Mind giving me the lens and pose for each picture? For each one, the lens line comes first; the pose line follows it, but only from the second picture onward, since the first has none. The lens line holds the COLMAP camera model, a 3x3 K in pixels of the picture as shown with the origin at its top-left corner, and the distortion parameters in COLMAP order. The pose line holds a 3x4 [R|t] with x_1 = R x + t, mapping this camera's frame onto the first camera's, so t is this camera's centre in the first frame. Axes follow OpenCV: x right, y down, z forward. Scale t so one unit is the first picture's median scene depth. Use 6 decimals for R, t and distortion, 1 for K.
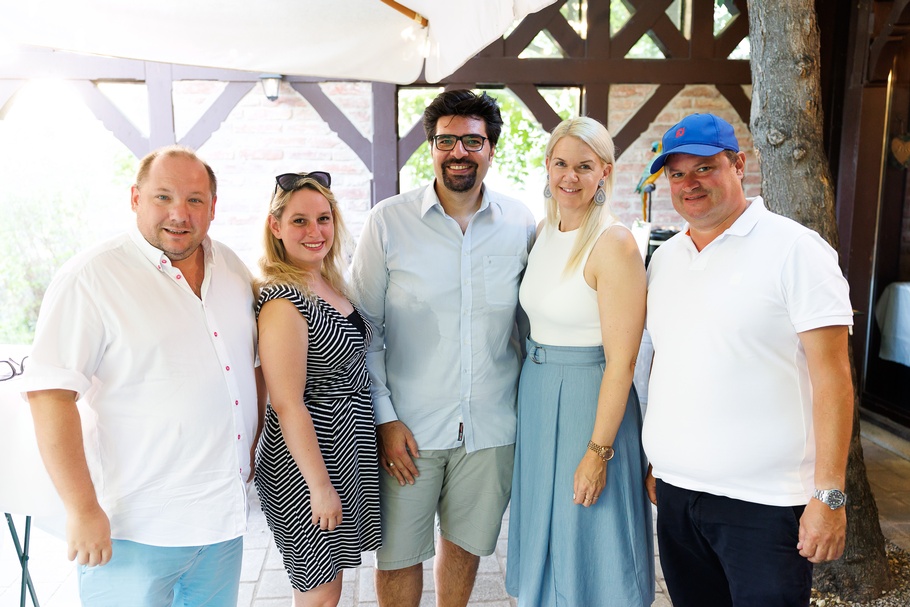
lens RADIAL K [[636.8, 0, 455.0], [0, 636.8, 303.5], [0, 0, 1]] dist [0.000210, -0.005095]
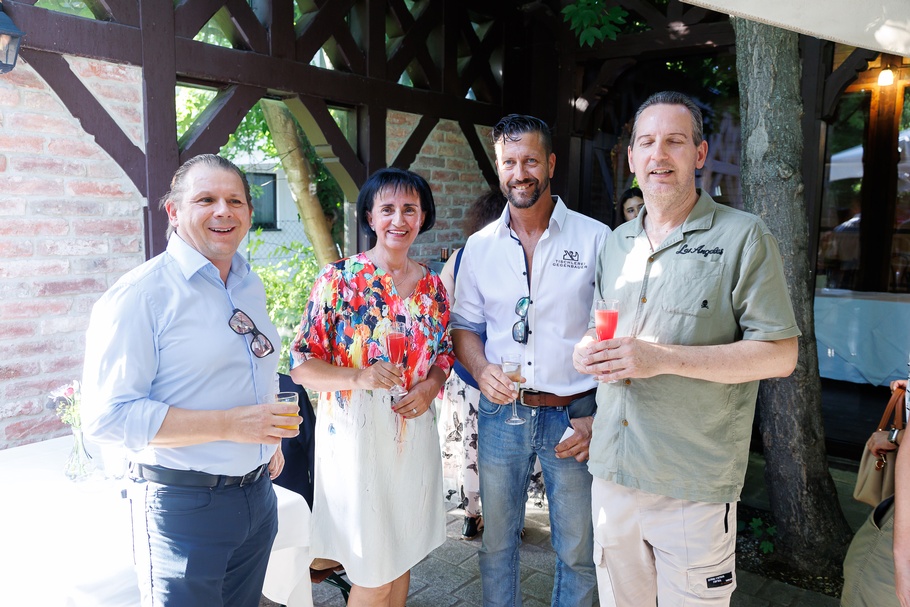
lens RADIAL K [[636.8, 0, 455.0], [0, 636.8, 303.5], [0, 0, 1]] dist [0.000210, -0.005095]
pose [[0.784490, -0.076564, 0.615397, -0.299448], [0.109252, 0.993891, -0.015618, -0.043898], [-0.610442, 0.079486, 0.788063, 0.263145]]
